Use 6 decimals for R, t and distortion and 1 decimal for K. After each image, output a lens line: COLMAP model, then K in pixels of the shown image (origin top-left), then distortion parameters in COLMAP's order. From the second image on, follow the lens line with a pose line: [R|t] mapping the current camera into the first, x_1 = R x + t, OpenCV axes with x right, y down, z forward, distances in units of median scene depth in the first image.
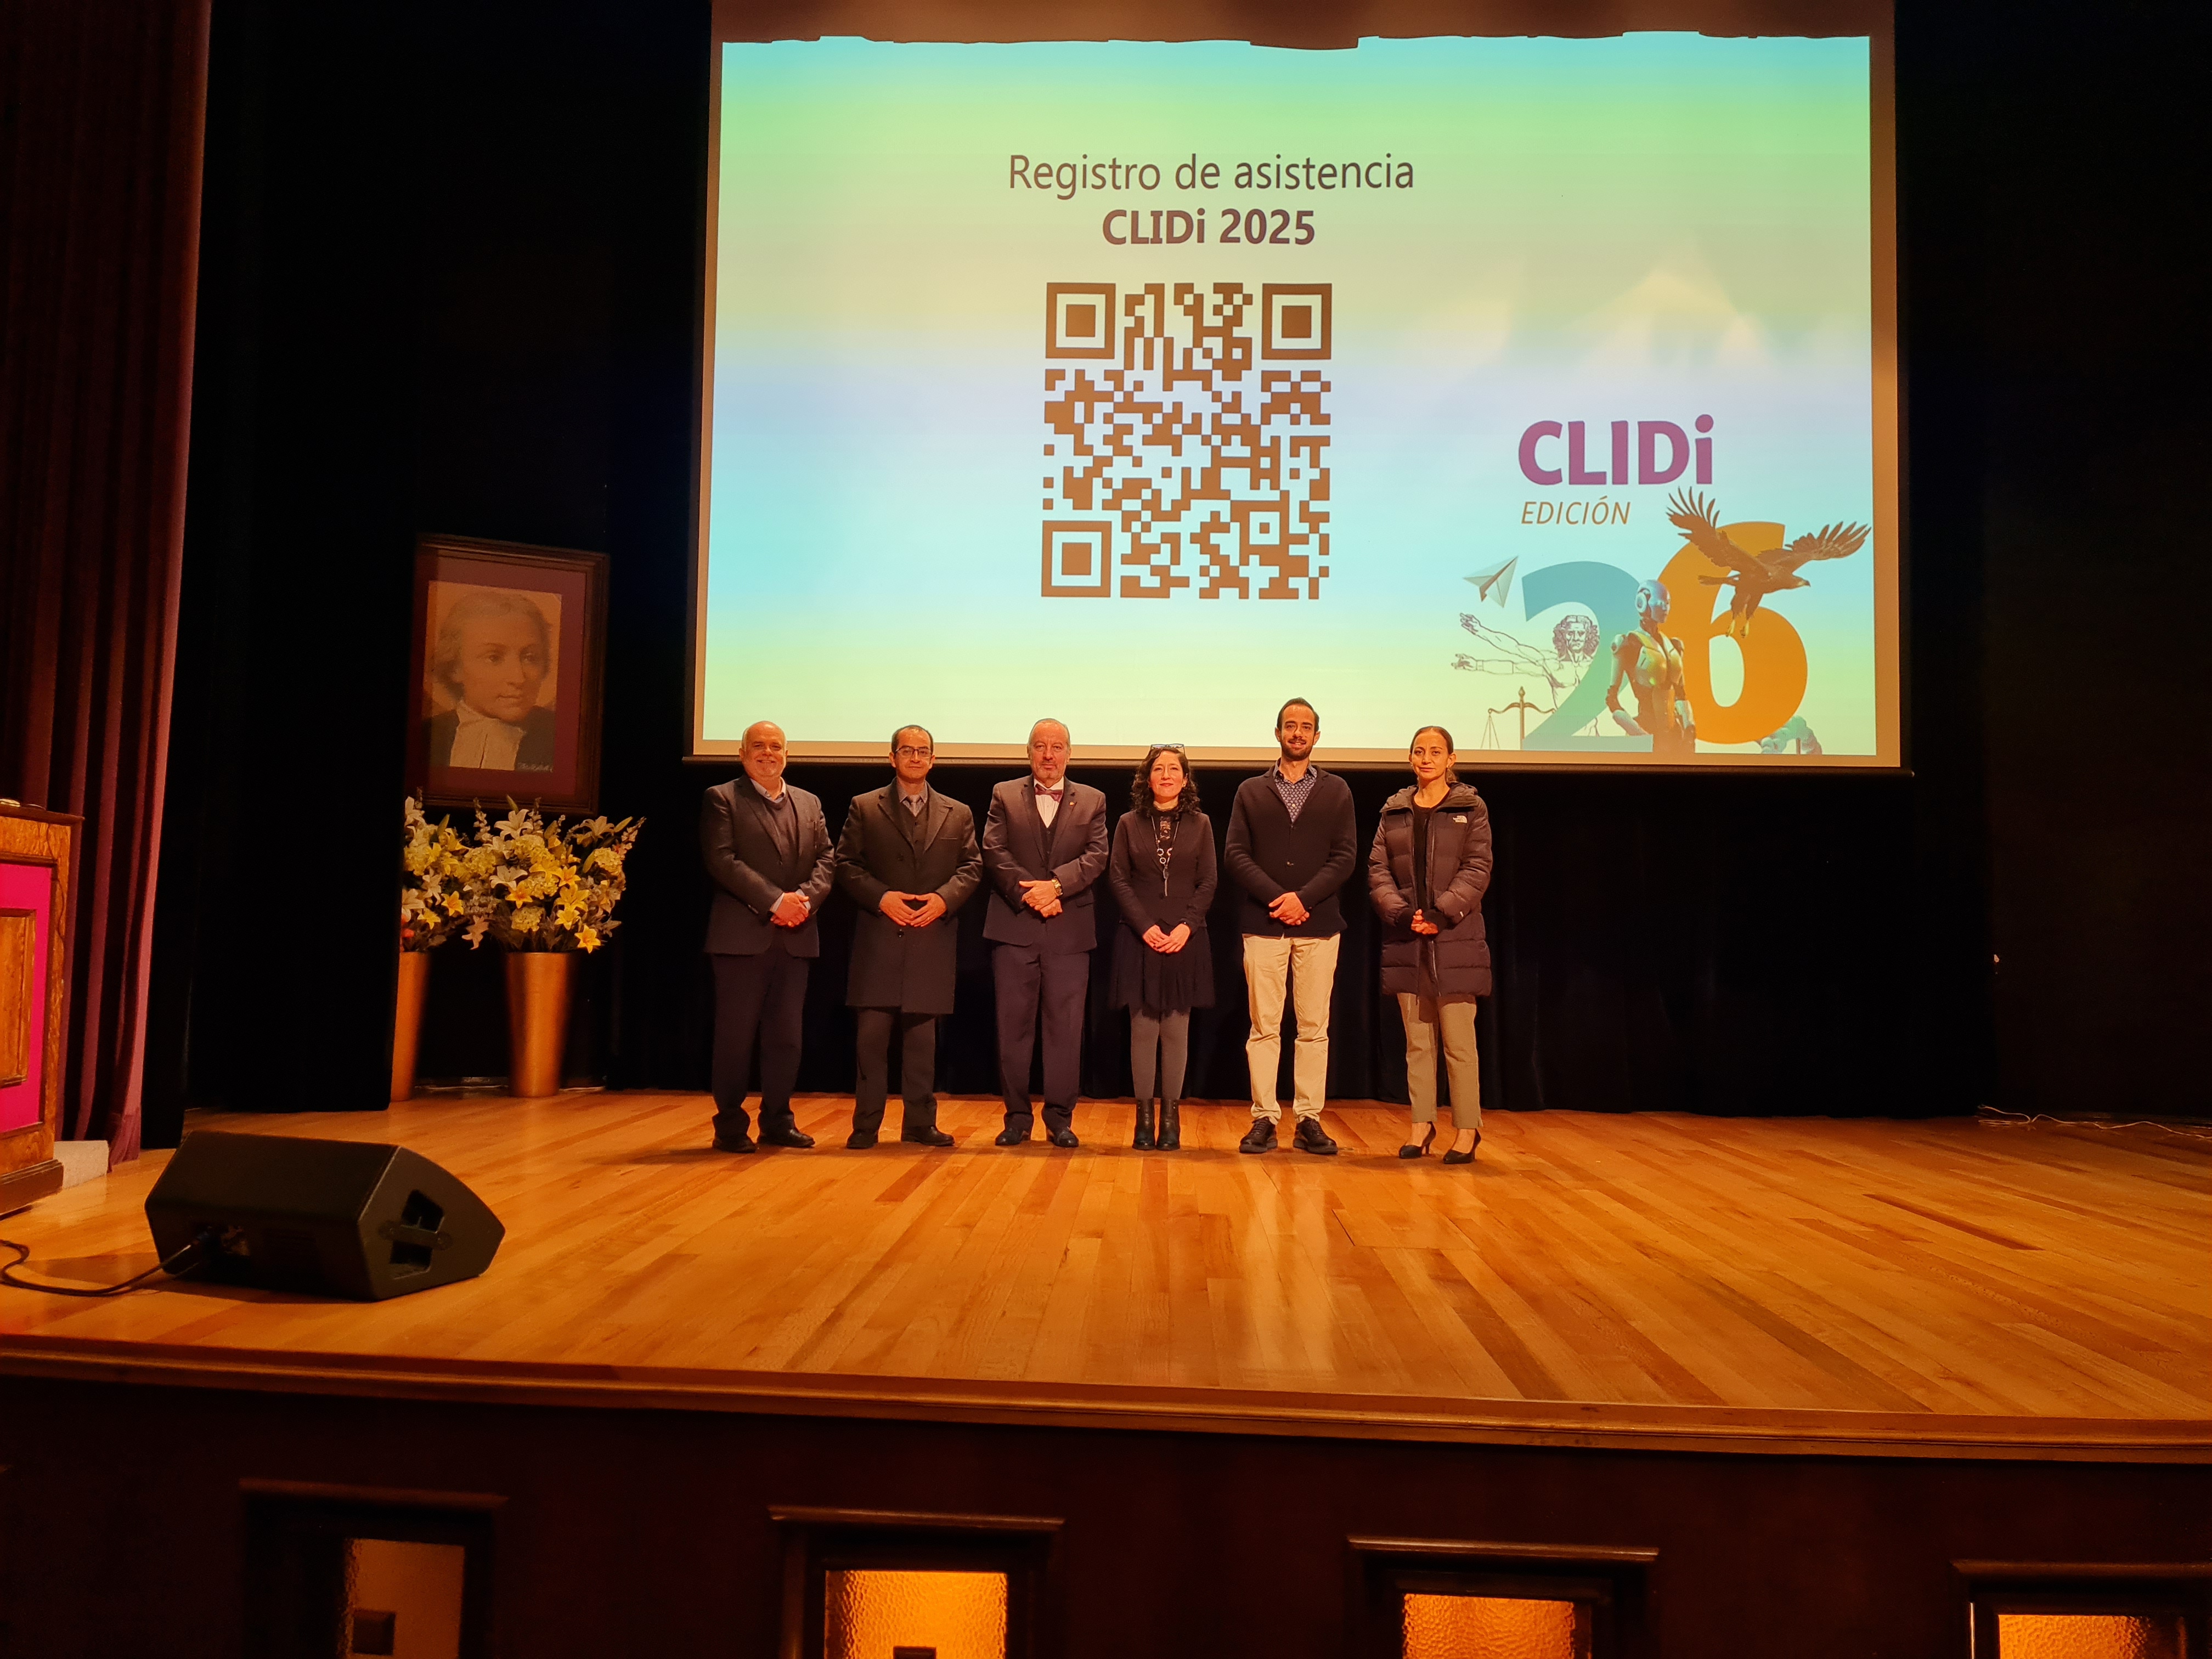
lens RADIAL K [[1696.7, 0, 1060.4], [0, 1696.7, 824.4], [0, 0, 1]] dist [0.010855, 0.002971]
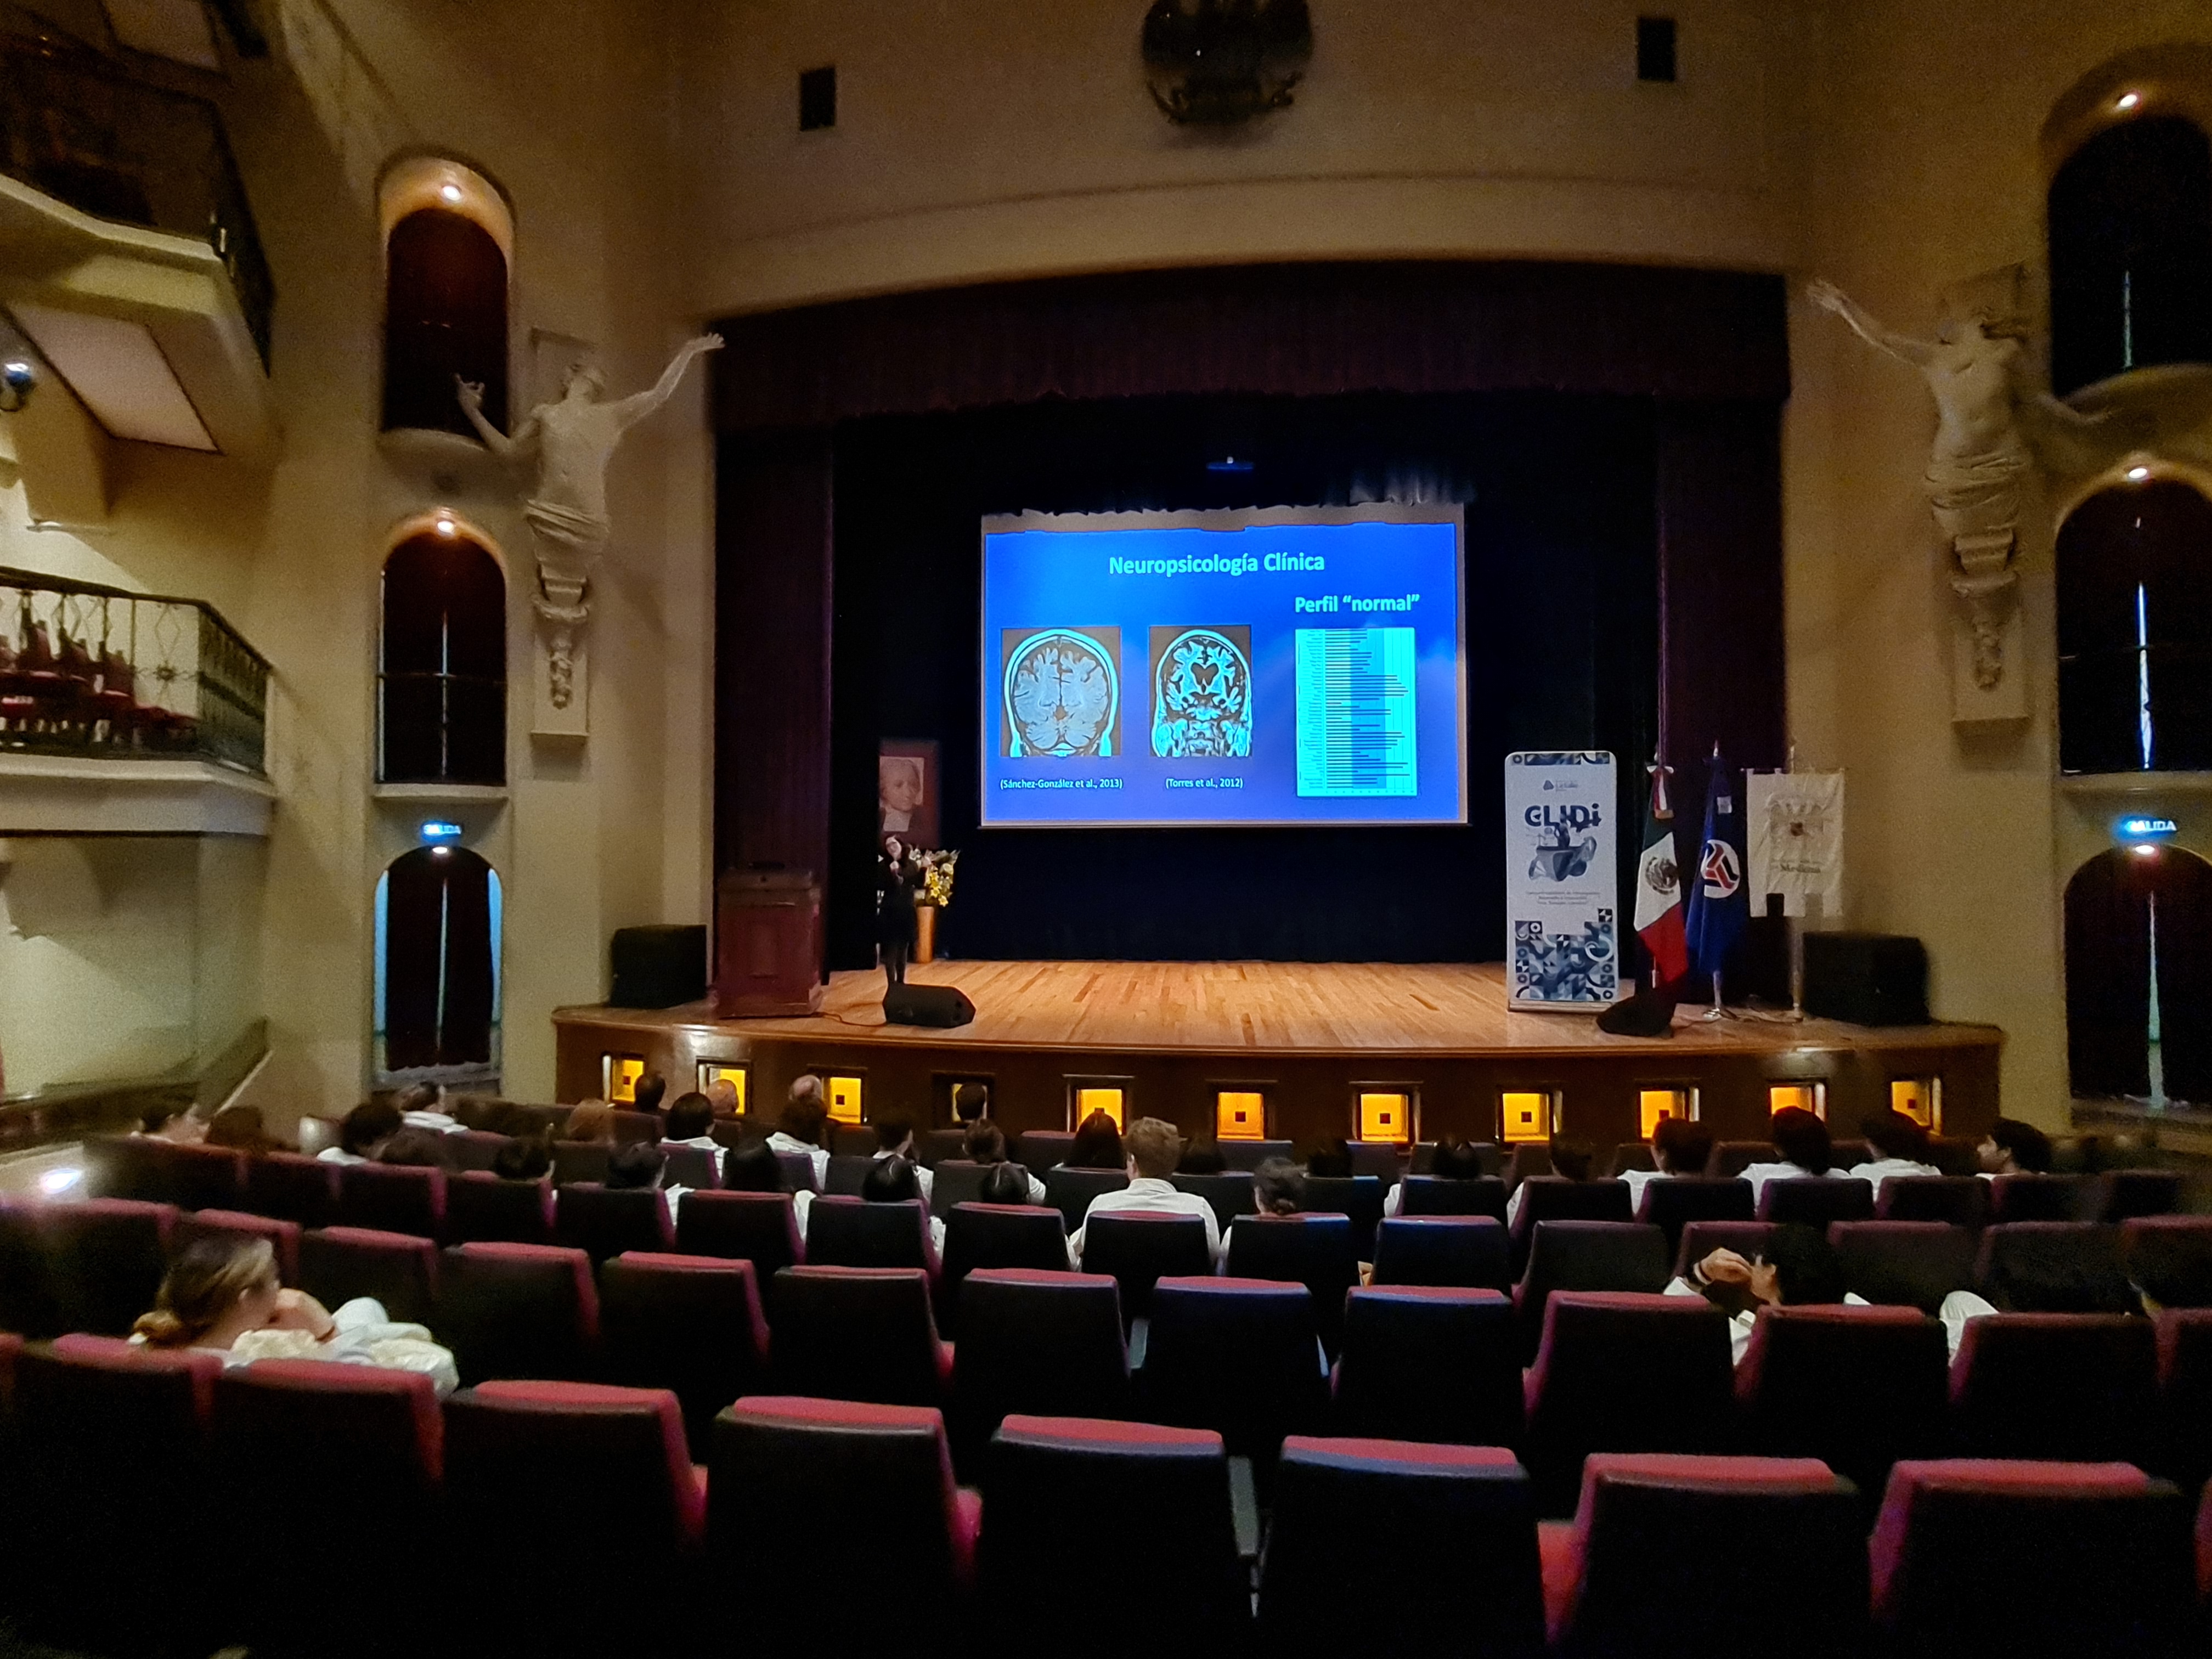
lens RADIAL K [[1079.8, 0, 1106.0], [0, 1079.8, 829.5], [0, 0, 1]] dist [-0.002170, -0.000002]
pose [[0.999558, -0.020116, -0.021874, 0.000235], [0.021315, 0.998202, 0.056018, -0.125076], [0.020708, -0.056460, 0.998190, -0.596515]]
